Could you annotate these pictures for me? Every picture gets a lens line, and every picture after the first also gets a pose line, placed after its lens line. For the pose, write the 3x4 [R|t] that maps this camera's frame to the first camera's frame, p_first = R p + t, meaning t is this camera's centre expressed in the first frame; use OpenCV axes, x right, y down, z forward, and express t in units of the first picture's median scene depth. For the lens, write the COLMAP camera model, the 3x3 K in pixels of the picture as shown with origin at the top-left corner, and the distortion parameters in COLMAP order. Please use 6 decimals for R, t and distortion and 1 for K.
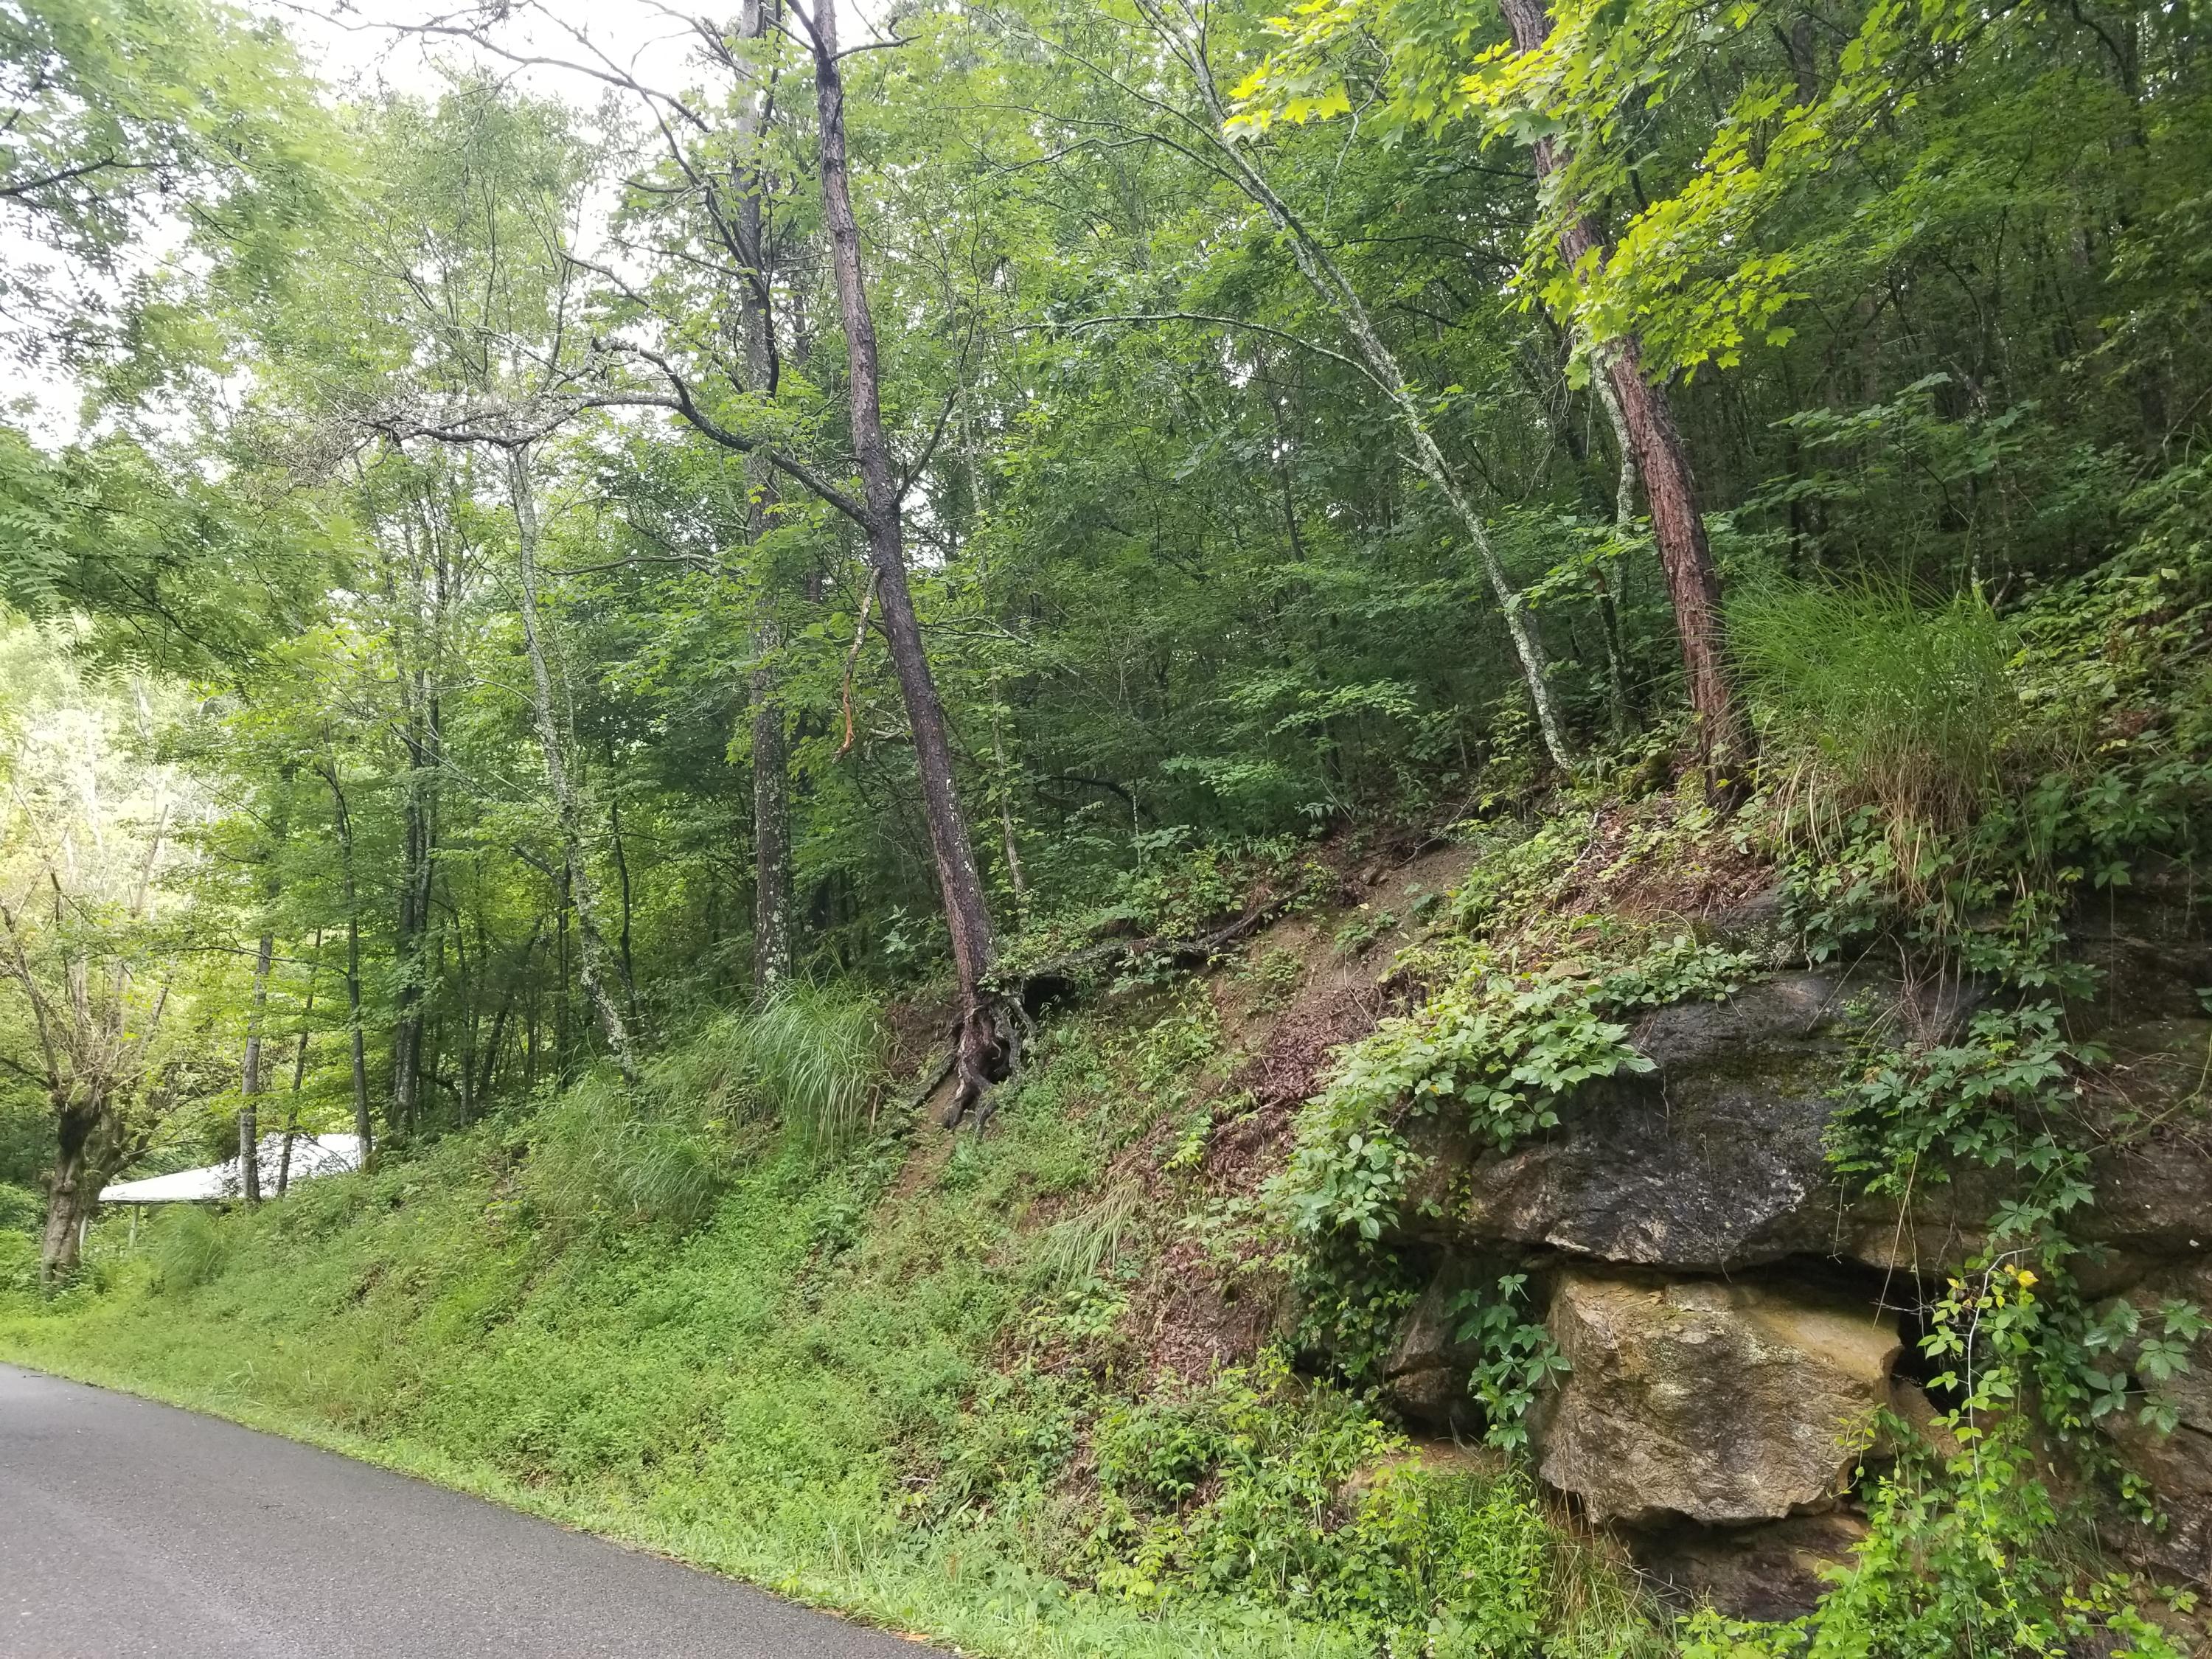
lens RADIAL K [[1775.5, 0, 1111.6], [0, 1775.5, 832.7], [0, 0, 1]] dist [0.032639, -0.028707]
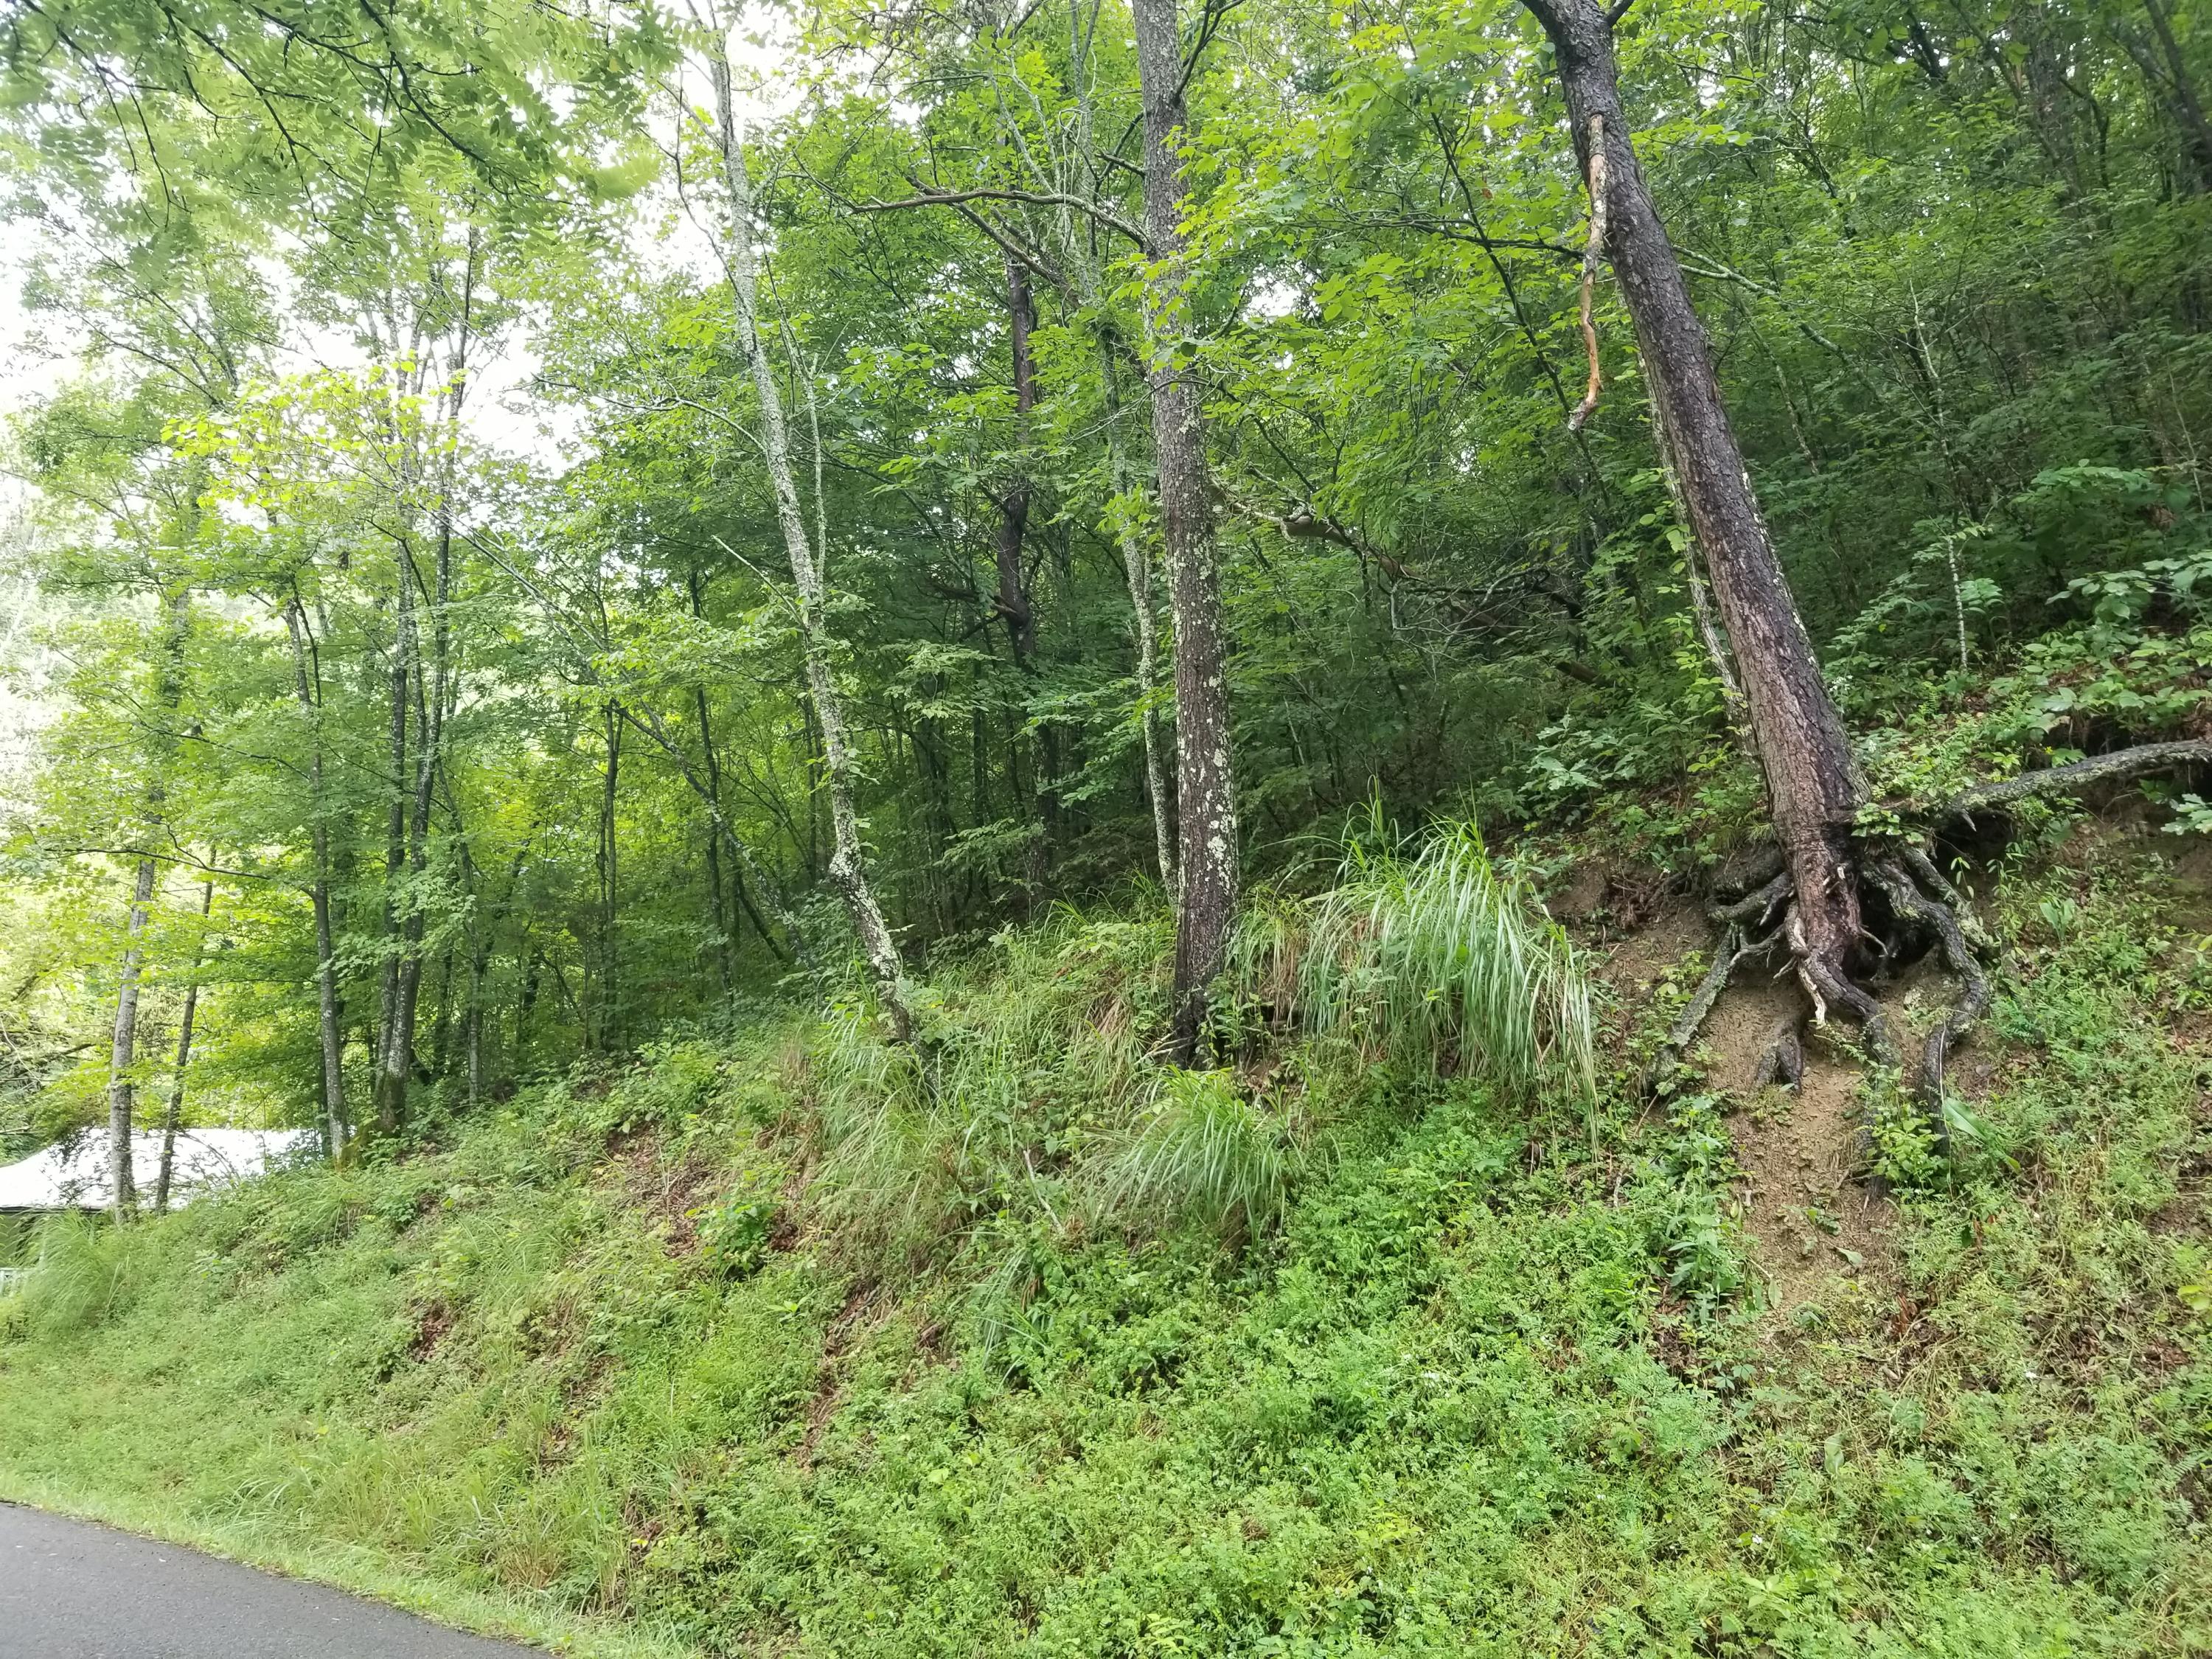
lens RADIAL K [[1775.5, 0, 1100.4], [0, 1775.5, 825.6], [0, 0, 1]] dist [0.032639, -0.028707]
pose [[0.992977, 0.029264, 0.114629, -0.275724], [-0.027766, 0.999507, -0.014643, 0.074441], [-0.115001, 0.011357, 0.993300, 0.343465]]
